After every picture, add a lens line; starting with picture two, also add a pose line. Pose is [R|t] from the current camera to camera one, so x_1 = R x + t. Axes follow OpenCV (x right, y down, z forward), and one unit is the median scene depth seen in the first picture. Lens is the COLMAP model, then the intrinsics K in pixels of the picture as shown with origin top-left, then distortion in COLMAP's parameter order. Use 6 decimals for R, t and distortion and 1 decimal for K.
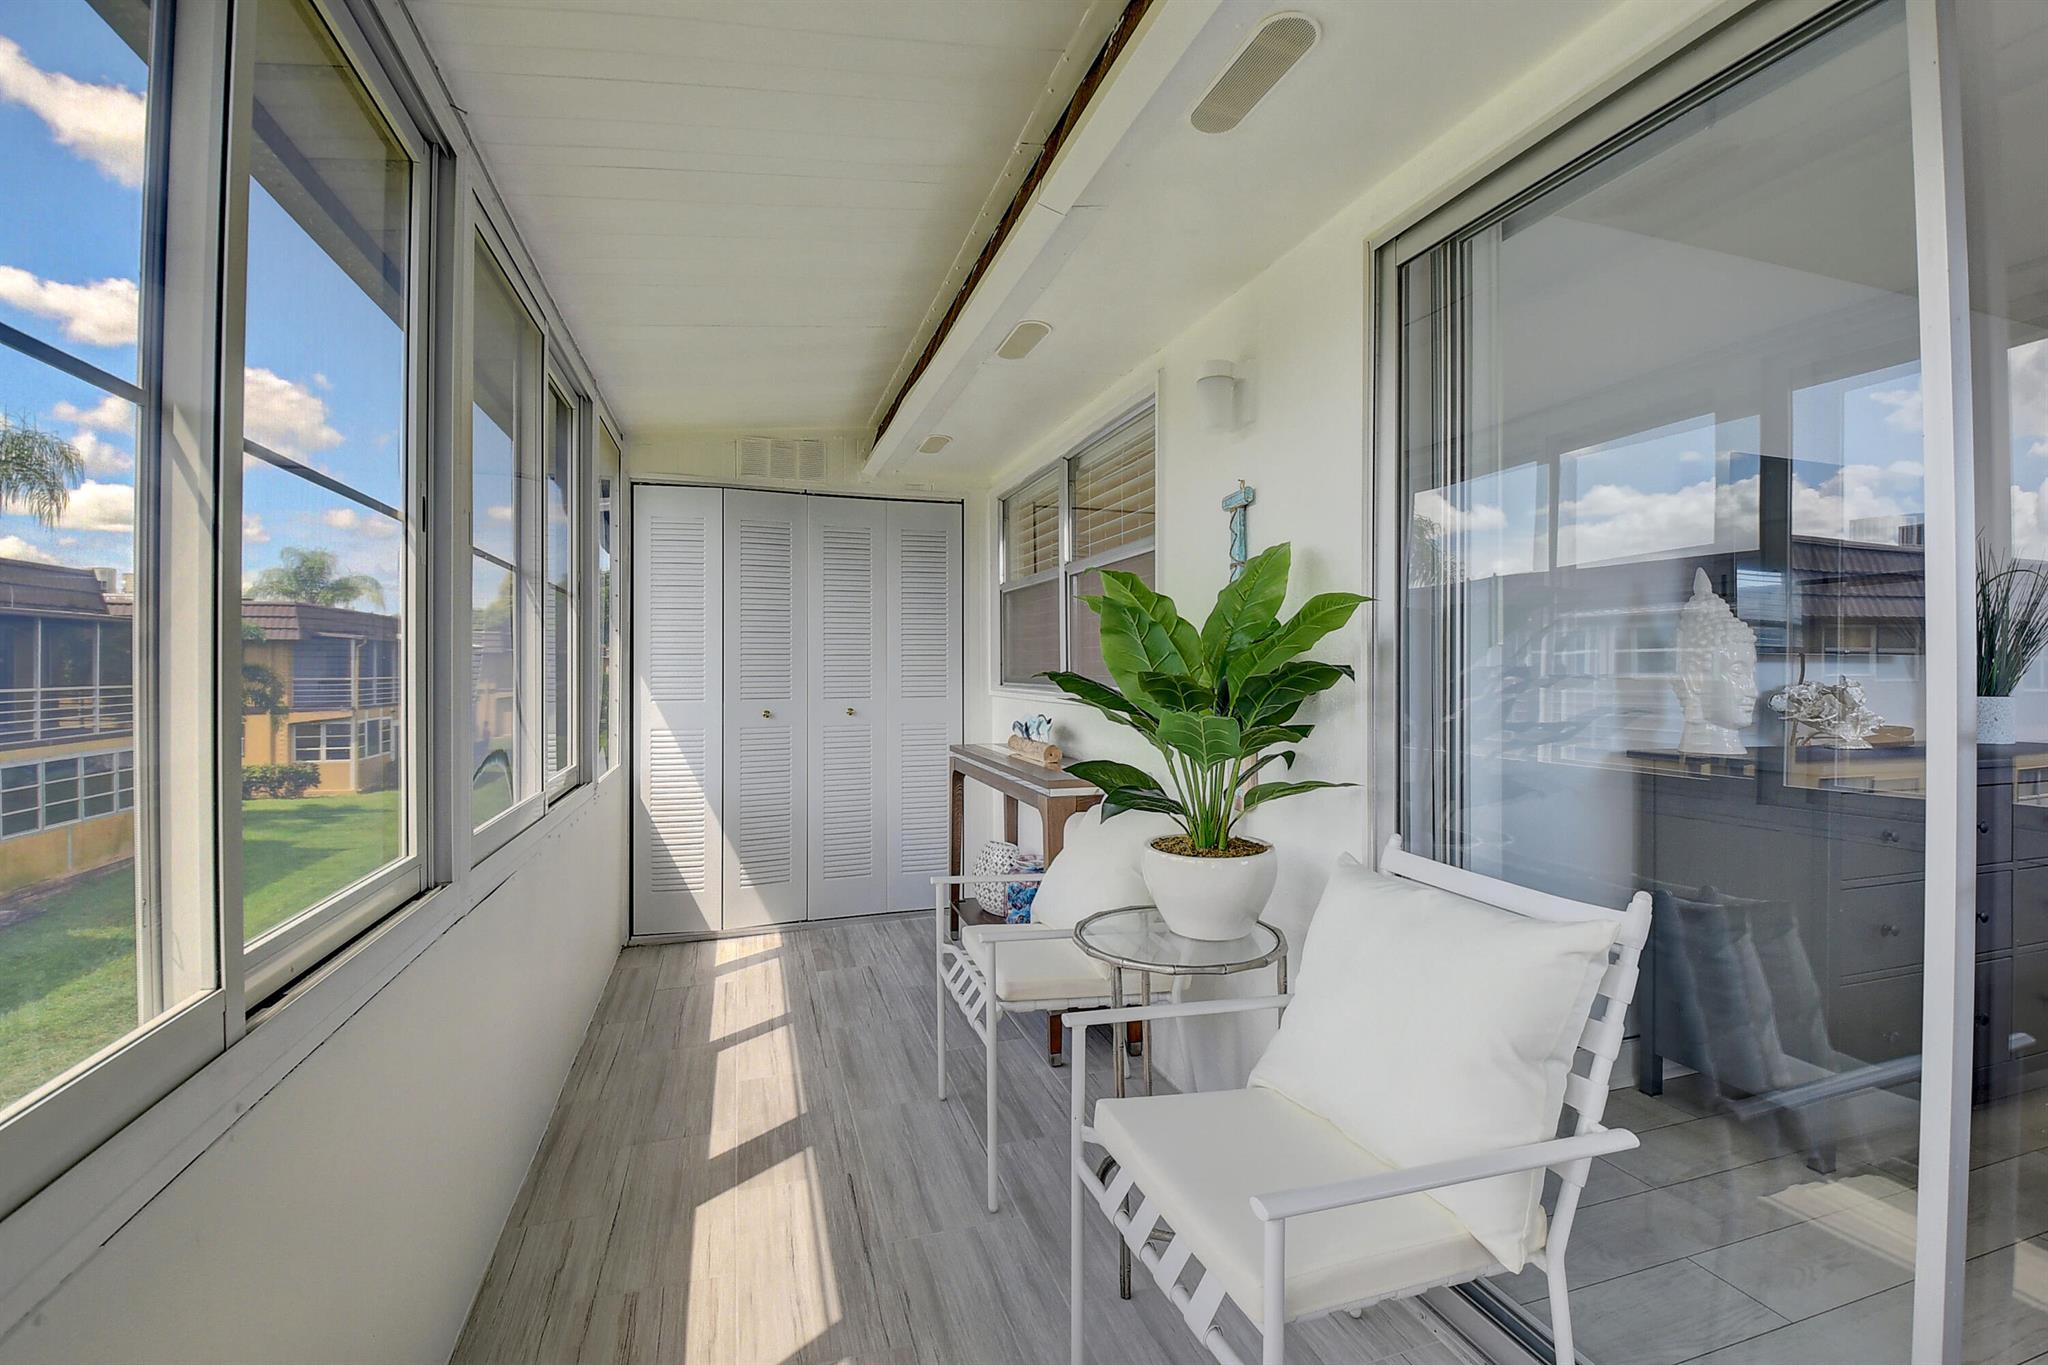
lens RADIAL K [[905.5, 0, 1019.1], [0, 905.5, 664.9], [0, 0, 1]] dist [0.009095, -0.021379]
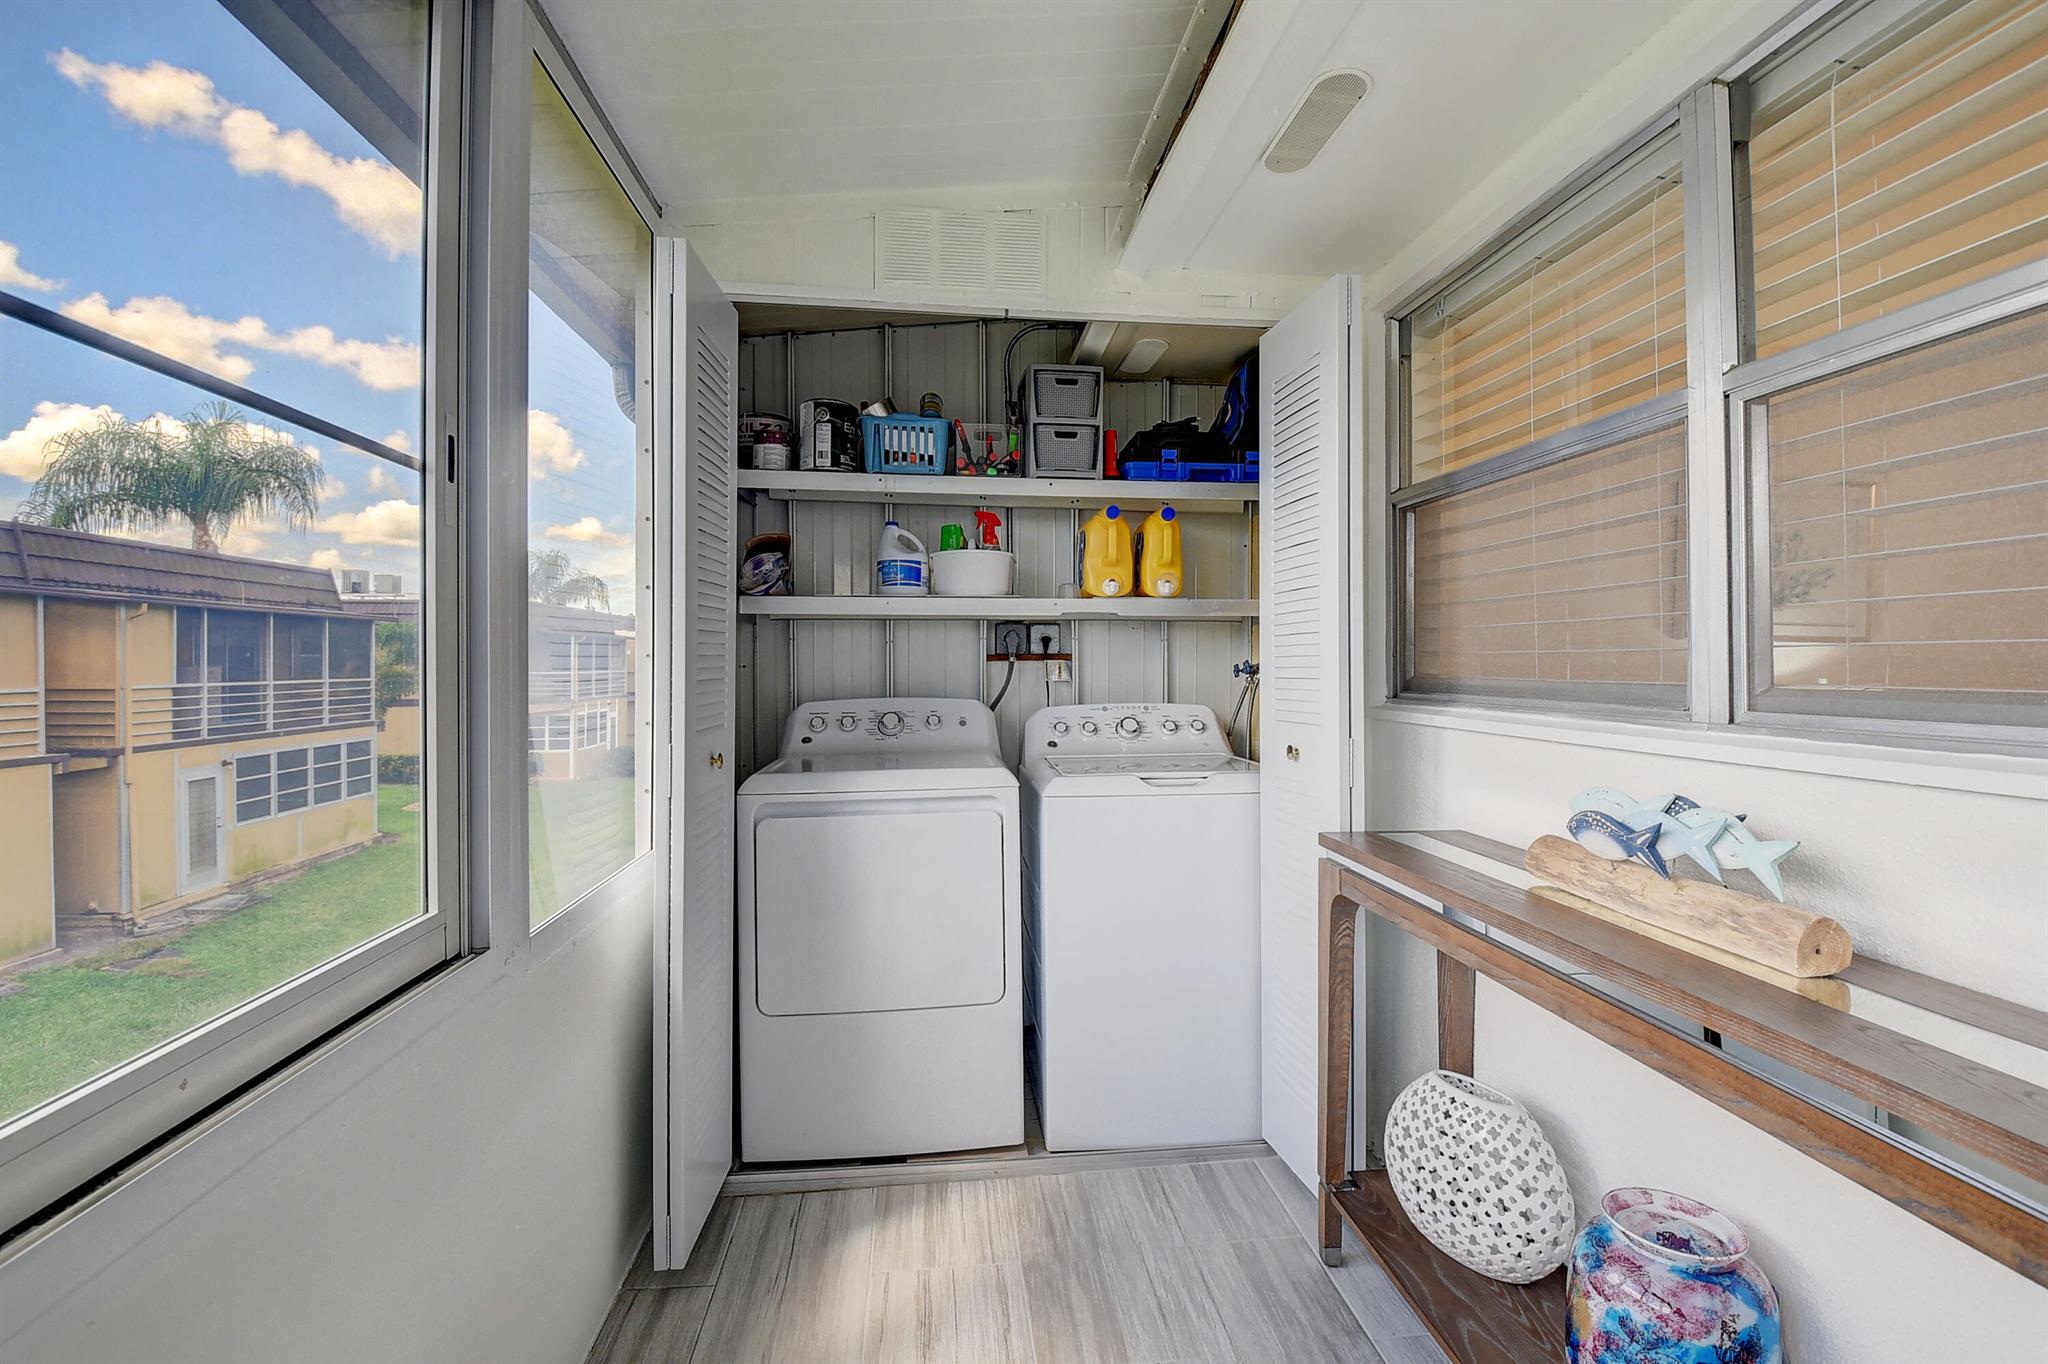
lens RADIAL K [[905.5, 0, 1019.1], [0, 905.5, 664.4], [0, 0, 1]] dist [0.009095, -0.021379]
pose [[0.980104, 0.001316, -0.198480, -0.033985], [-0.000227, 0.999985, 0.005508, 0.000433], [0.198484, -0.005353, 0.980090, 0.133806]]
